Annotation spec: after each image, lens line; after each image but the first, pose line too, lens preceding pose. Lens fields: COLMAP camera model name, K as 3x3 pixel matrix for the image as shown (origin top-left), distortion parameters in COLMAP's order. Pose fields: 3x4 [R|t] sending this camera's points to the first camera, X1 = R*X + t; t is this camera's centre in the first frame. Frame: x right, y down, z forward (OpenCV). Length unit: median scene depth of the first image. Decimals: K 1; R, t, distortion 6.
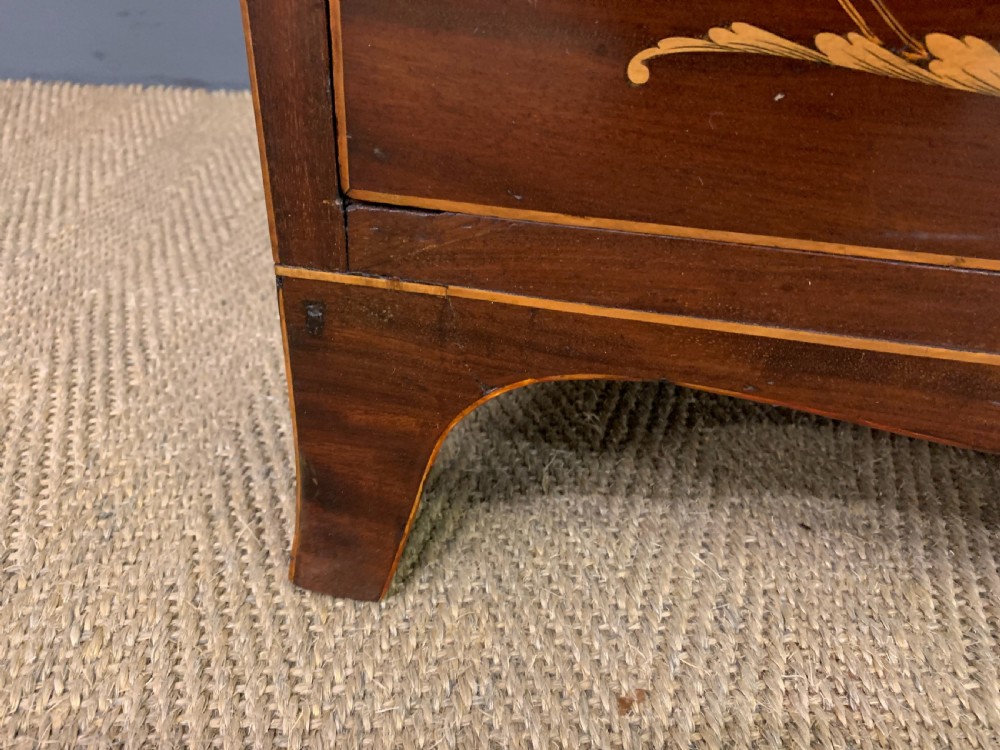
lens RADIAL K [[762.8, 0, 495.9], [0, 762.8, 371.4], [0, 0, 1]] dist [0.092529, -0.100003]
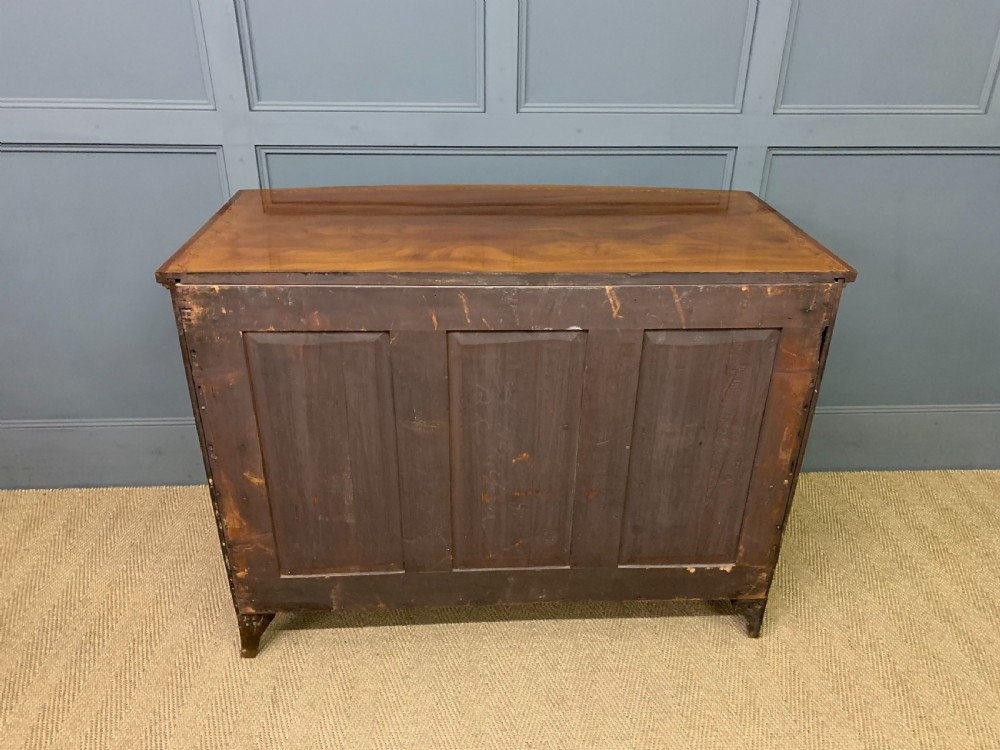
lens RADIAL K [[766.1, 0, 507.6], [0, 766.1, 391.2], [0, 0, 1]] dist [0.072363, -0.070223]
pose [[0.999153, -0.038674, 0.014083, 1.766214], [0.039843, 0.994650, -0.095308, -1.138366], [-0.010322, 0.095789, 0.995348, -5.290779]]
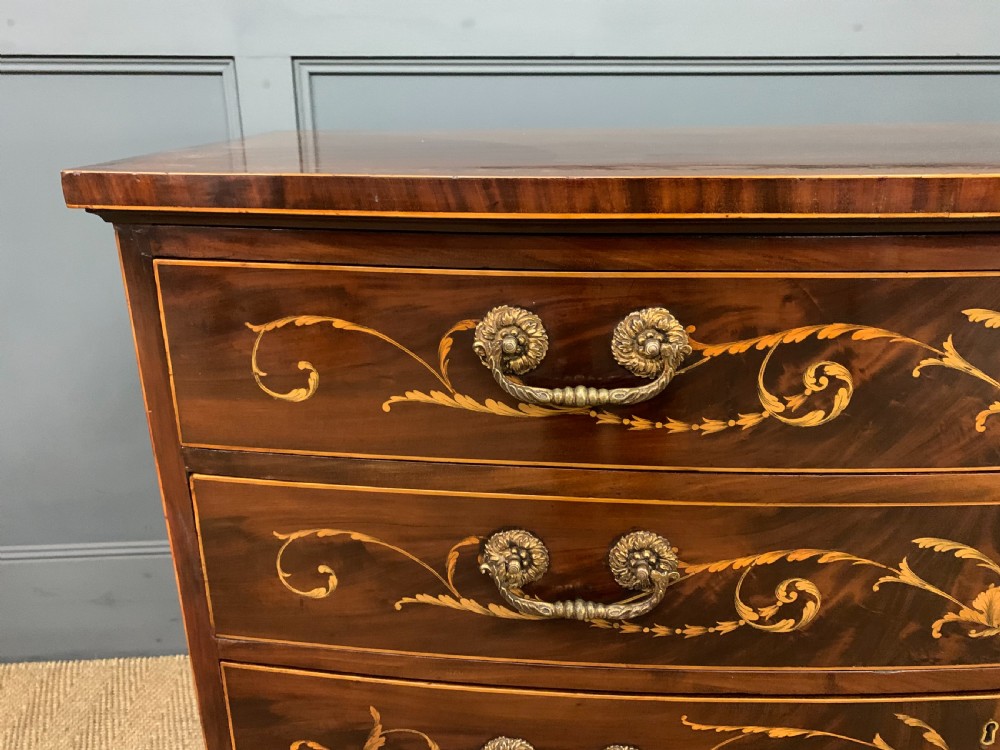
lens RADIAL K [[774.0, 0, 500.0], [0, 774.0, 375.0], [0, 0, 1]] dist [0.030108, -0.011351]
pose [[0.998506, -0.052594, 0.014836, 0.658946], [0.054583, 0.972923, -0.224591, -1.557944], [-0.002622, 0.225065, 0.974340, -2.213174]]
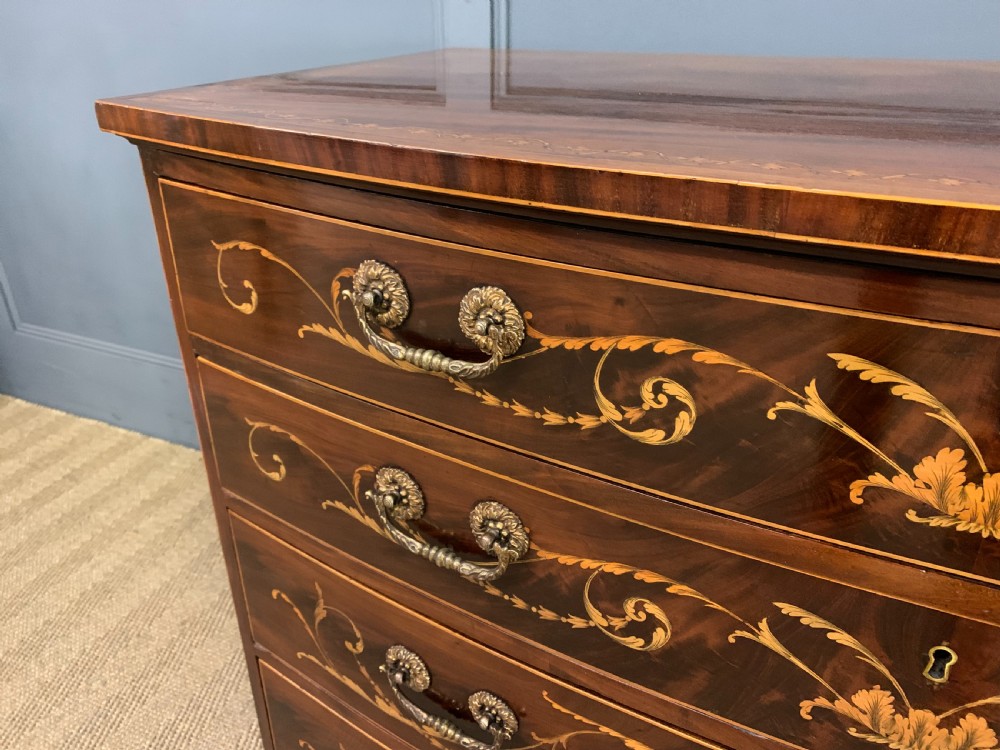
lens RADIAL K [[769.8, 0, 499.0], [0, 769.8, 373.0], [0, 0, 1]] dist [0.079563, -0.112457]
pose [[0.895378, 0.159694, -0.415688, 1.701554], [-0.206858, 0.975814, -0.070686, -1.761783], [0.394346, 0.149279, 0.906756, -2.054915]]
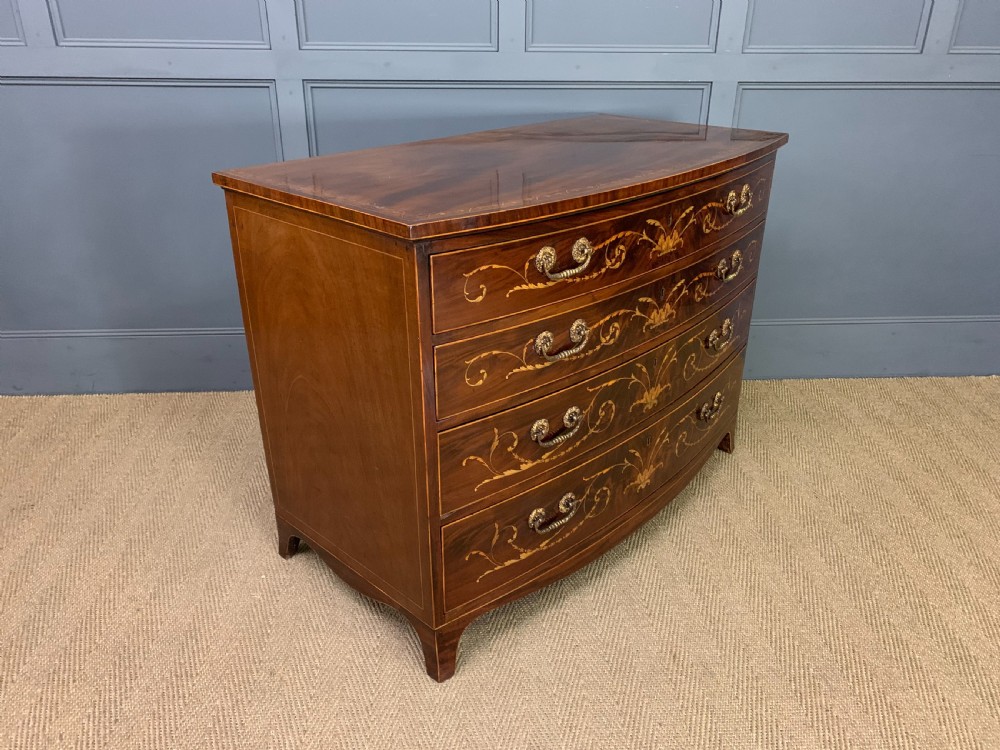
lens RADIAL K [[762.8, 0, 495.9], [0, 762.8, 371.4], [0, 0, 1]] dist [0.092529, -0.100003]
pose [[0.708097, -0.338136, 0.619890, -2.537329], [0.405049, 0.913599, 0.035662, -1.674757], [-0.578389, 0.225834, 0.783878, -3.845464]]
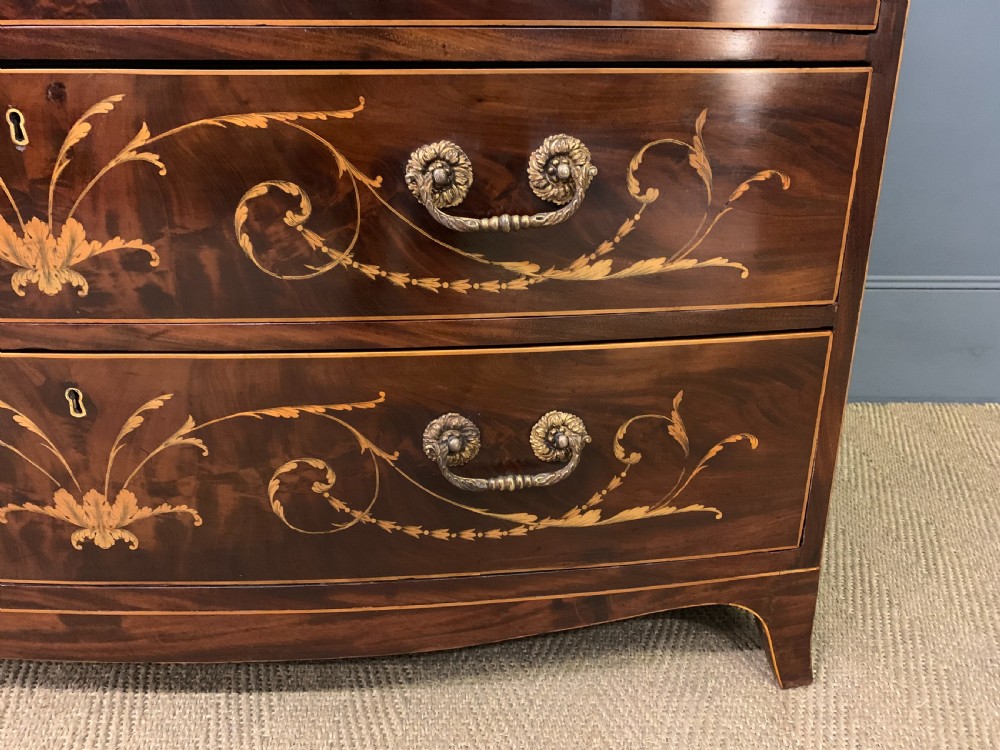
lens RADIAL K [[762.8, 0, 495.9], [0, 762.8, 371.4], [0, 0, 1]] dist [0.092529, -0.100003]
pose [[0.997582, -0.024056, -0.065200, 3.094568], [0.009129, 0.975411, -0.220203, -0.096831], [0.068894, 0.219076, 0.973273, -1.584392]]
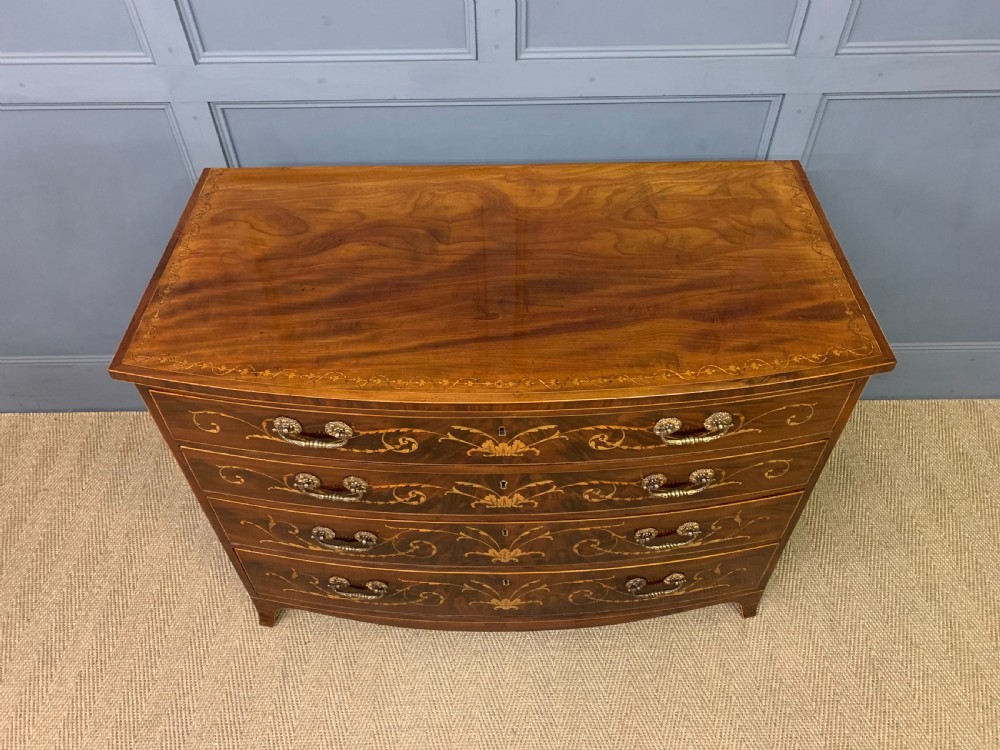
lens RADIAL K [[764.5, 0, 505.6], [0, 764.5, 374.4], [0, 0, 1]] dist [0.073824, -0.078454]
pose [[0.998771, -0.020695, -0.045029, 2.155330], [0.031172, 0.968722, 0.246182, -3.325946], [0.038526, -0.247283, 0.968177, -4.738273]]
